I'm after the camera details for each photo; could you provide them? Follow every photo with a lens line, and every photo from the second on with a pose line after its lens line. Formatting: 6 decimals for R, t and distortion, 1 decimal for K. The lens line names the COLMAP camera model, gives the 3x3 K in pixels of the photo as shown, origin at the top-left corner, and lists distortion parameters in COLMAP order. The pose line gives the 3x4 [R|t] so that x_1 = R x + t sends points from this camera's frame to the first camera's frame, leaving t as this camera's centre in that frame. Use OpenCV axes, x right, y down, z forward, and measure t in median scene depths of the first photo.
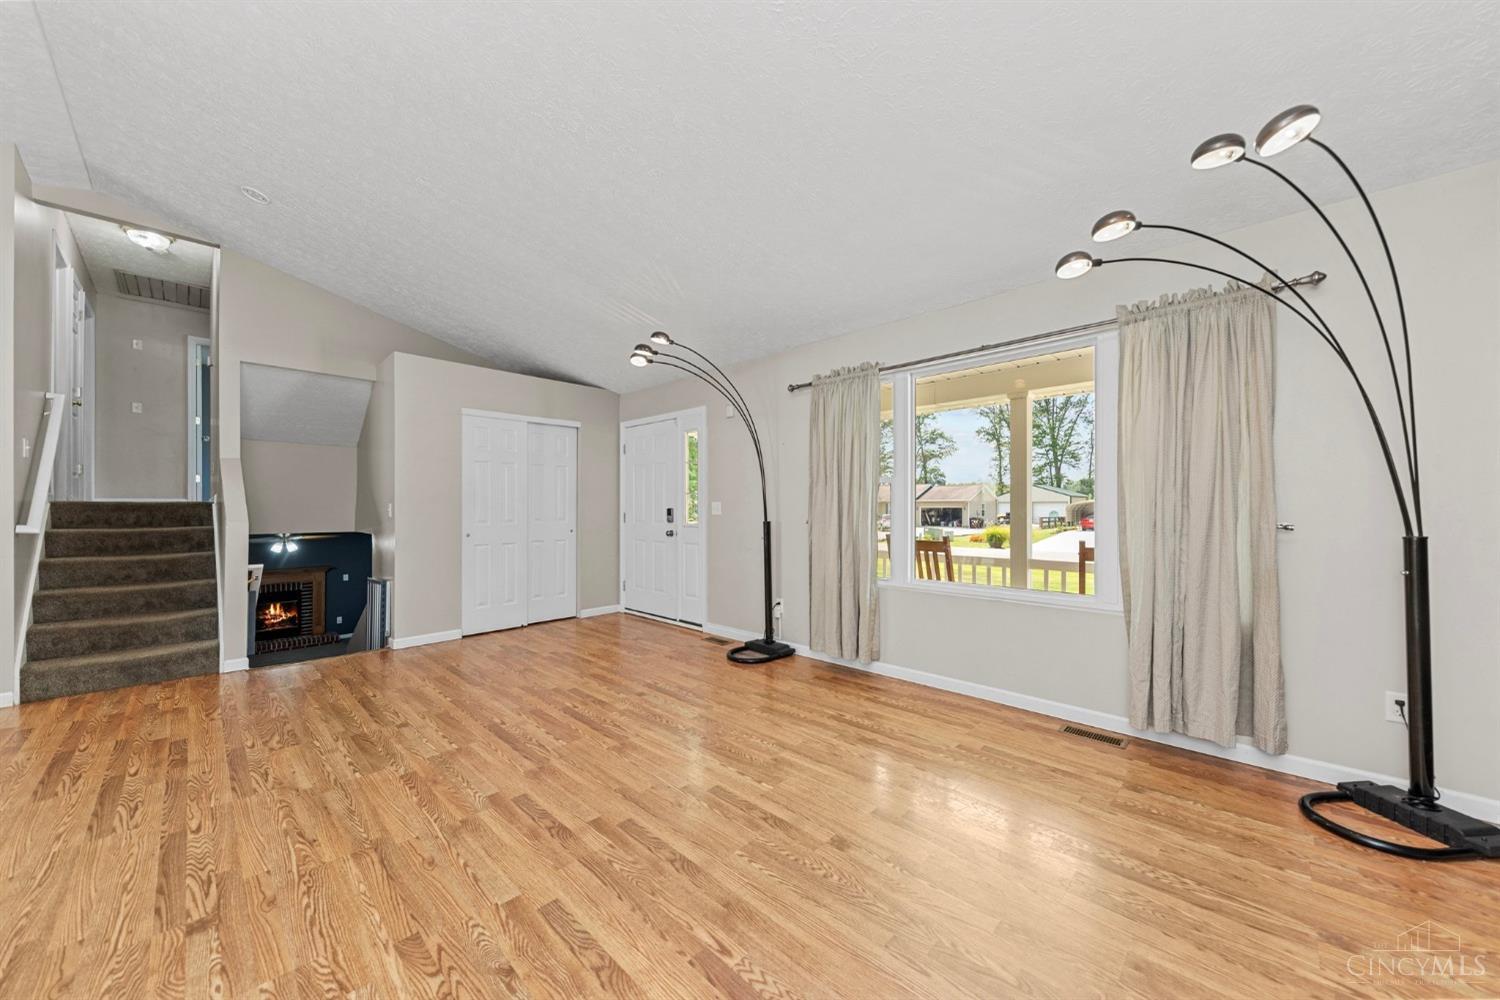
lens RADIAL K [[533.8, 0, 749.1], [0, 533.8, 508.3], [0, 0, 1]] dist [0.009611, -0.005248]
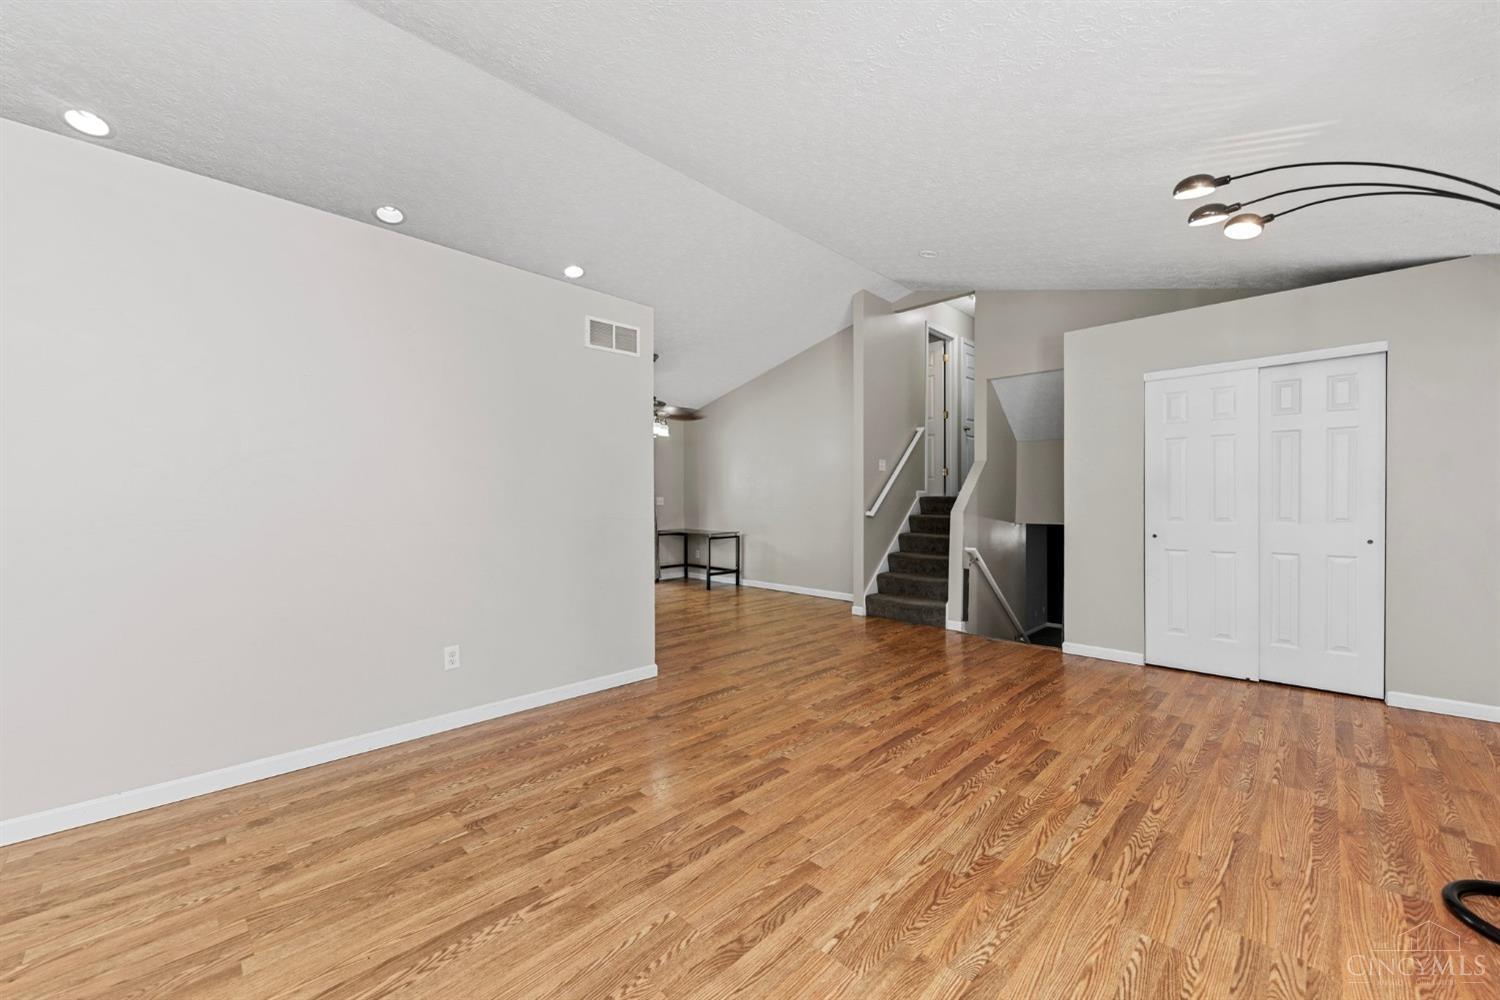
lens RADIAL K [[583.1, 0, 744.4], [0, 583.1, 501.5], [0, 0, 1]] dist [0.007375, -0.000569]
pose [[-0.018132, 0.001598, -0.999834, 0.608307], [-0.000079, 0.999999, 0.001600, -0.001655], [0.999836, 0.000108, -0.018132, 0.771657]]
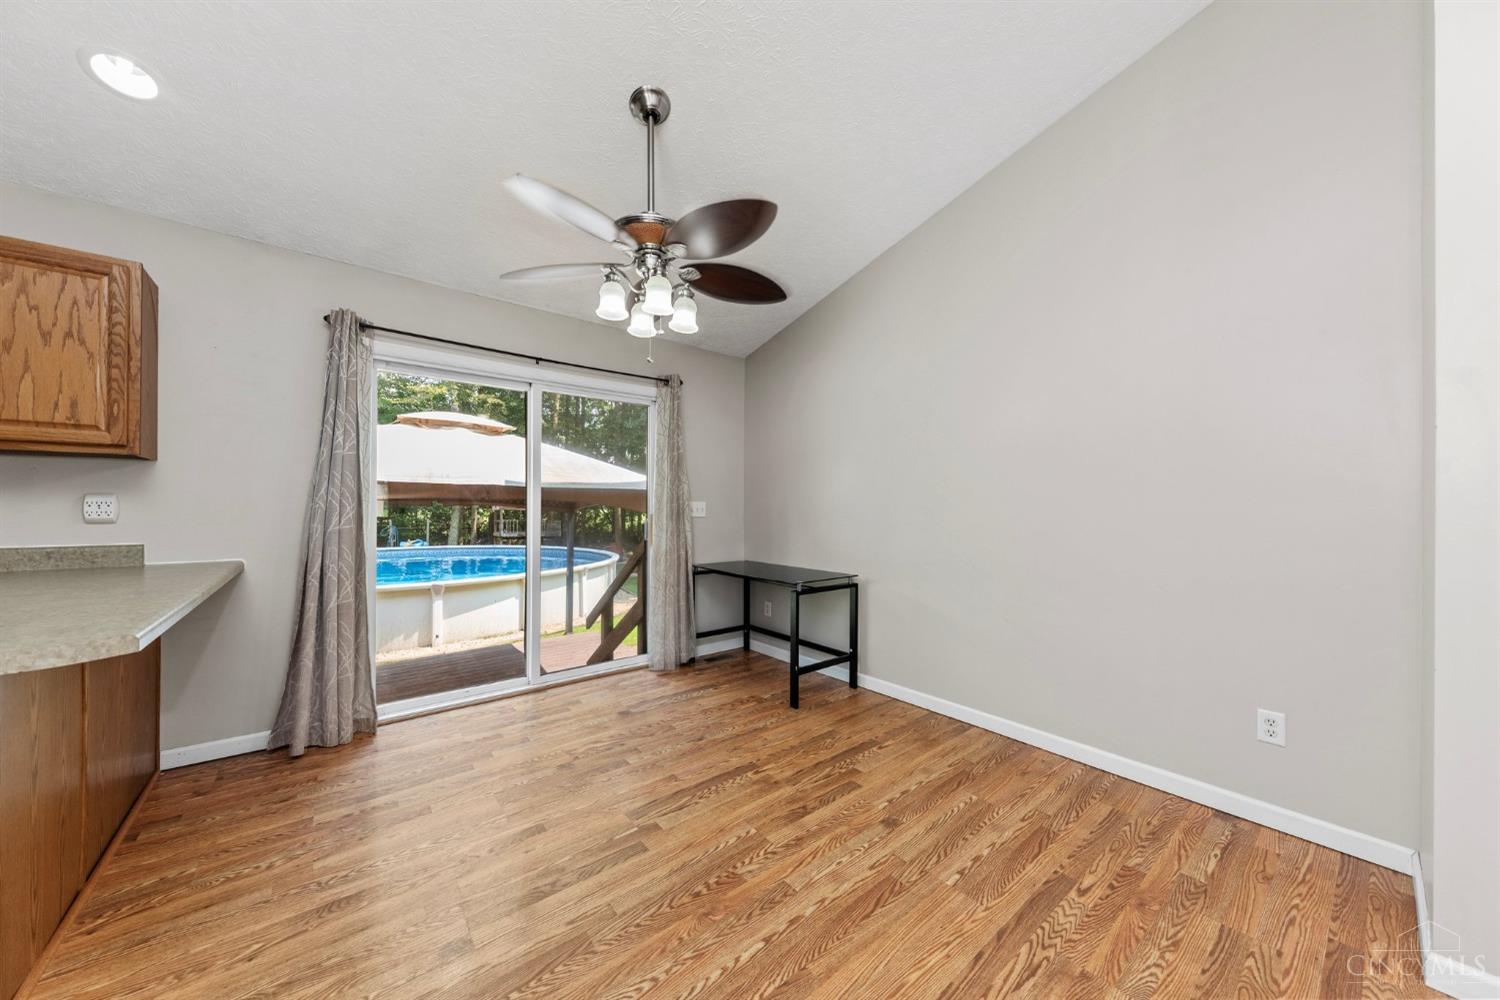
lens RADIAL K [[514.7, 0, 747.7], [0, 514.7, 503.5], [0, 0, 1]] dist [0.007620, -0.000393]
pose [[-0.125008, -0.012129, -0.992082, -1.113286], [-0.006218, 0.999915, -0.011442, 0.002299], [0.992136, 0.004739, -0.125073, 0.578934]]
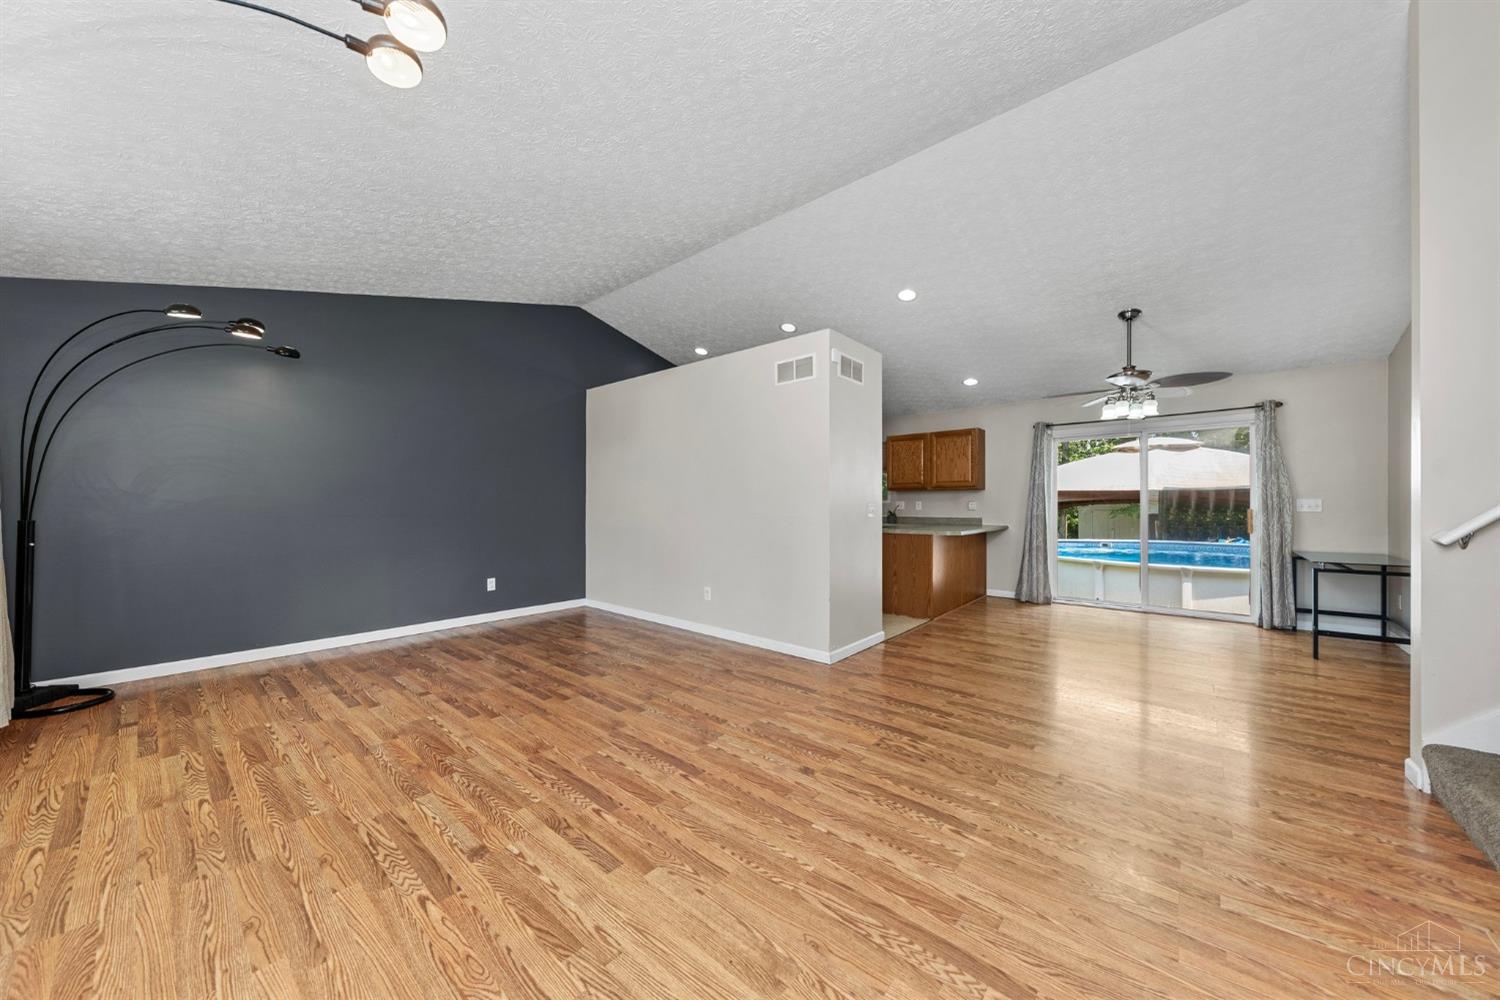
lens RADIAL K [[514.7, 0, 747.7], [0, 514.7, 503.5], [0, 0, 1]] dist [0.007620, -0.000393]
pose [[-0.998450, -0.002246, -0.055605, -0.557056], [-0.002248, 0.999997, -0.000021, -0.000562], [0.055605, 0.000104, -0.998453, 1.930908]]
